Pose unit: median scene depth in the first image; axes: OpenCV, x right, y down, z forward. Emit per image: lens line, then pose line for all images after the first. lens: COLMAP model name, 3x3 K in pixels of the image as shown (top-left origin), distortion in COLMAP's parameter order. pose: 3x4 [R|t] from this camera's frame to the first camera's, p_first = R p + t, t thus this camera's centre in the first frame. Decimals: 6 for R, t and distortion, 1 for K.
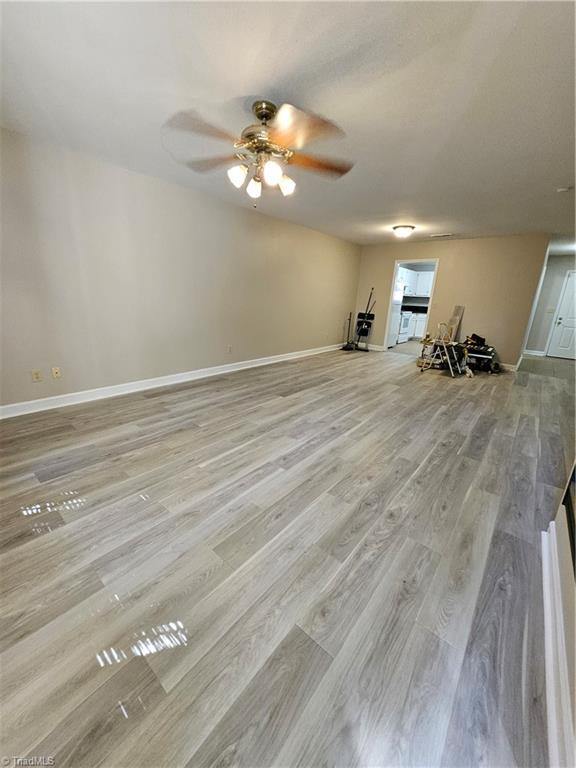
lens RADIAL K [[302.3, 0, 290.3], [0, 302.3, 384.2], [0, 0, 1]] dist [0.001753, 0.001400]
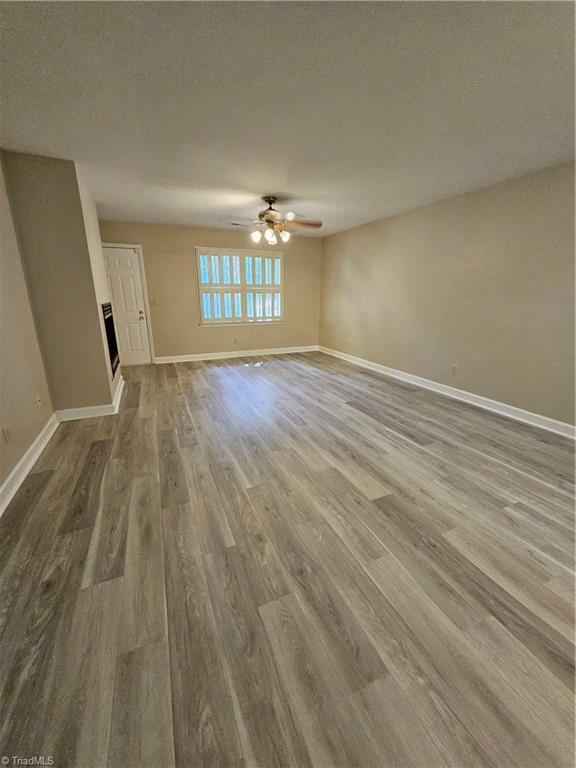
lens RADIAL K [[302.3, 0, 288.9], [0, 302.3, 379.5], [0, 0, 1]] dist [0.001753, 0.001400]
pose [[-0.449277, 0.202188, -0.870213, 1.014560], [-0.277741, 0.894178, 0.351149, -0.358920], [0.849123, 0.399457, -0.345578, 1.289907]]
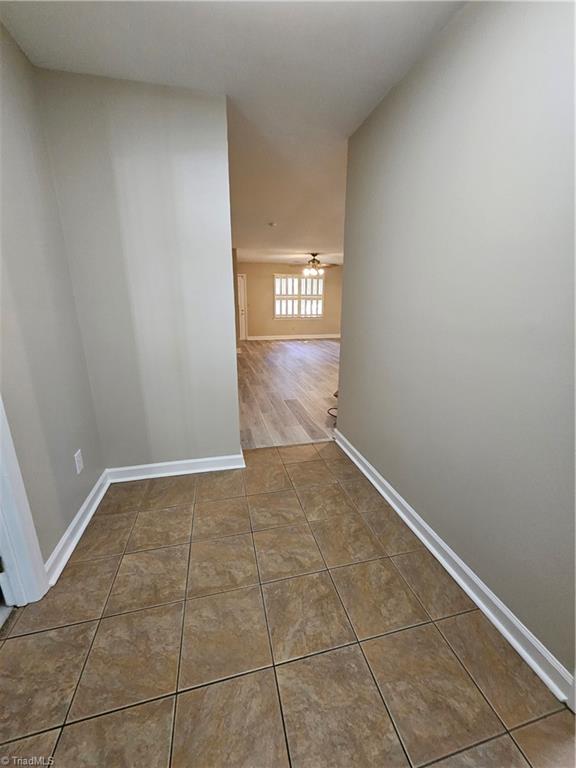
lens RADIAL K [[302.3, 0, 285.9], [0, 302.3, 382.1], [0, 0, 1]] dist [0.001753, 0.001400]
pose [[-0.608389, 0.165883, -0.776109, 2.010537], [-0.251162, 0.887407, 0.386556, -0.512218], [0.752848, 0.430106, -0.498226, 1.977830]]
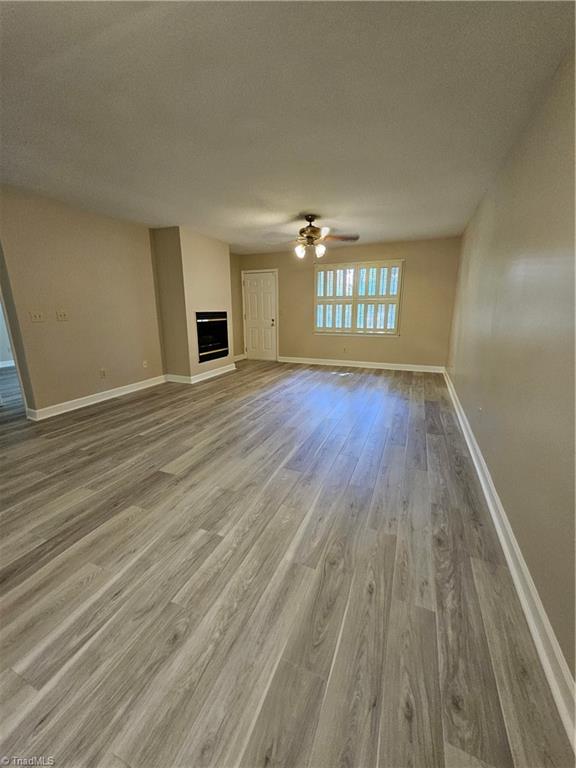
lens RADIAL K [[302.3, 0, 289.0], [0, 302.3, 379.7], [0, 0, 1]] dist [0.001753, 0.001400]
pose [[-0.958220, 0.026211, -0.284828, 0.387433], [-0.118322, 0.870274, 0.478146, -0.543867], [0.260411, 0.491870, -0.830813, 1.874143]]
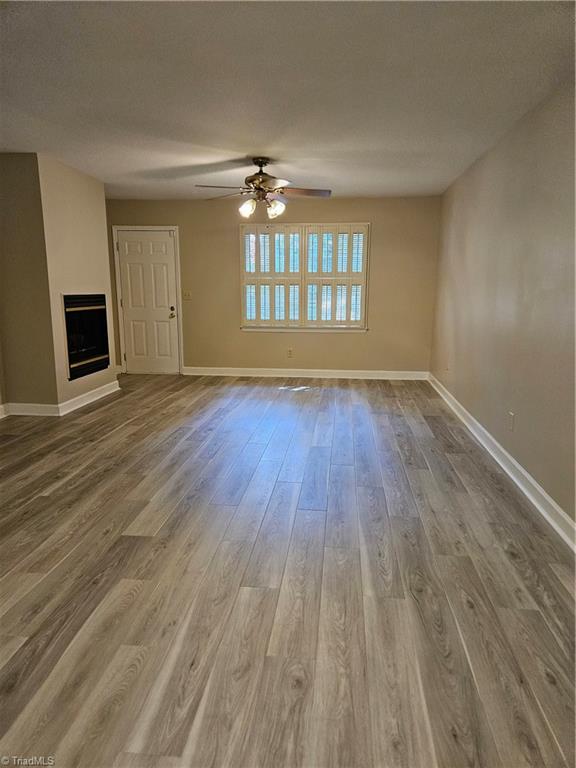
lens RADIAL K [[513.1, 0, 293.6], [0, 513.1, 388.4], [0, 0, 1]] dist [0.064133, -0.042132]
pose [[-0.832145, 0.060447, -0.551254, 0.689879], [-0.199011, 0.895278, 0.398588, -0.565405], [0.517618, 0.441388, -0.732972, 1.941923]]
